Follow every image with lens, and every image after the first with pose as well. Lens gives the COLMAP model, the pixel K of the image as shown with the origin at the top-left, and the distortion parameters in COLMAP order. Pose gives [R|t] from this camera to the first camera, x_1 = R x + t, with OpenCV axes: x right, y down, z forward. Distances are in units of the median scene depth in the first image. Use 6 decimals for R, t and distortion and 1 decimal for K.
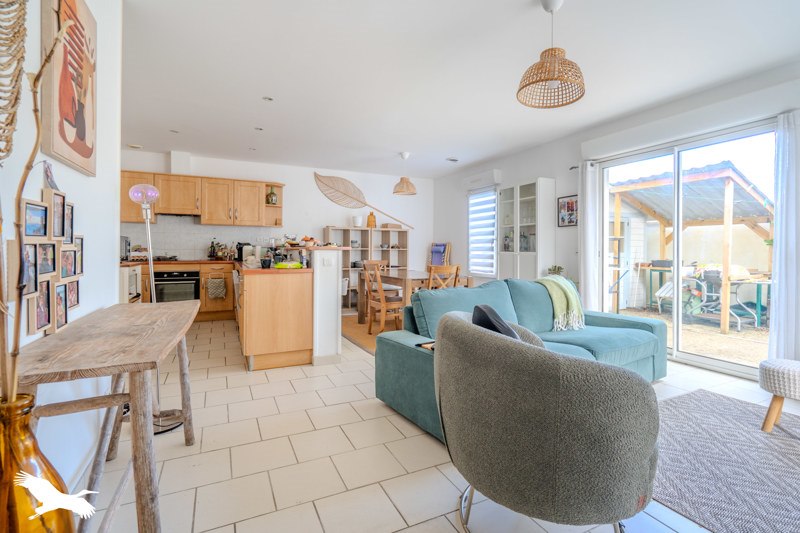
lens RADIAL K [[373.6, 0, 387.7], [0, 373.6, 254.6], [0, 0, 1]] dist [0.000842, 0.001139]
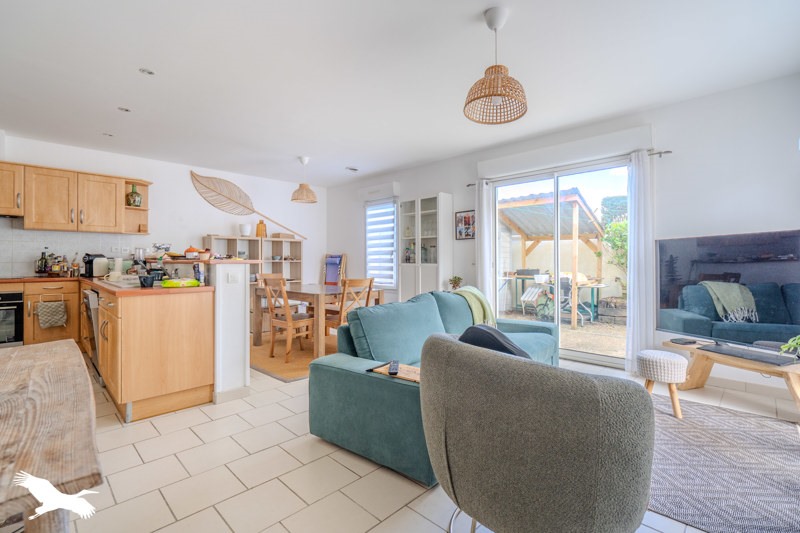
lens RADIAL K [[373.6, 0, 391.8], [0, 373.6, 262.6], [0, 0, 1]] dist [0.000842, 0.001139]
pose [[0.939481, -0.006123, 0.342546, -0.077021], [0.008507, 0.999949, -0.005457, -0.004420], [-0.342495, 0.008041, 0.939485, 0.060812]]
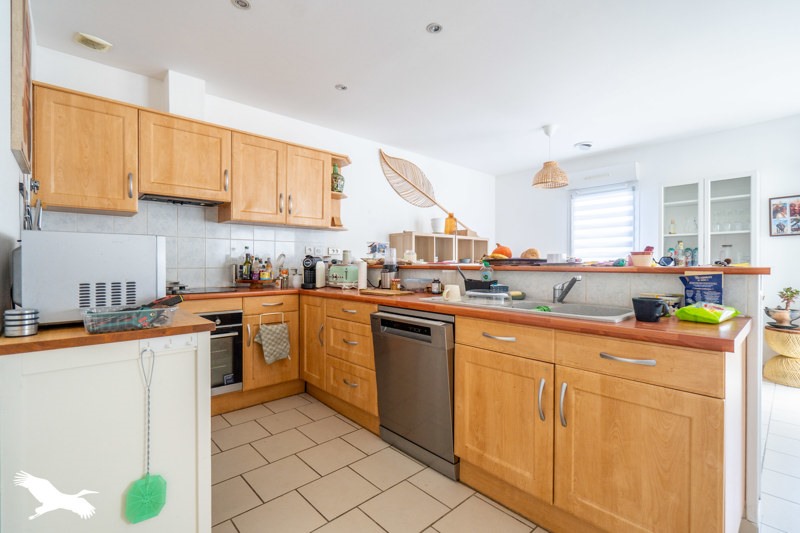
lens RADIAL K [[373.6, 0, 402.3], [0, 373.6, 265.0], [0, 0, 1]] dist [0.000842, 0.001139]
pose [[0.954477, -0.004982, 0.298242, -0.469882], [0.006883, 0.999962, -0.005325, -0.015781], [-0.298204, 0.007136, 0.954476, 0.472338]]
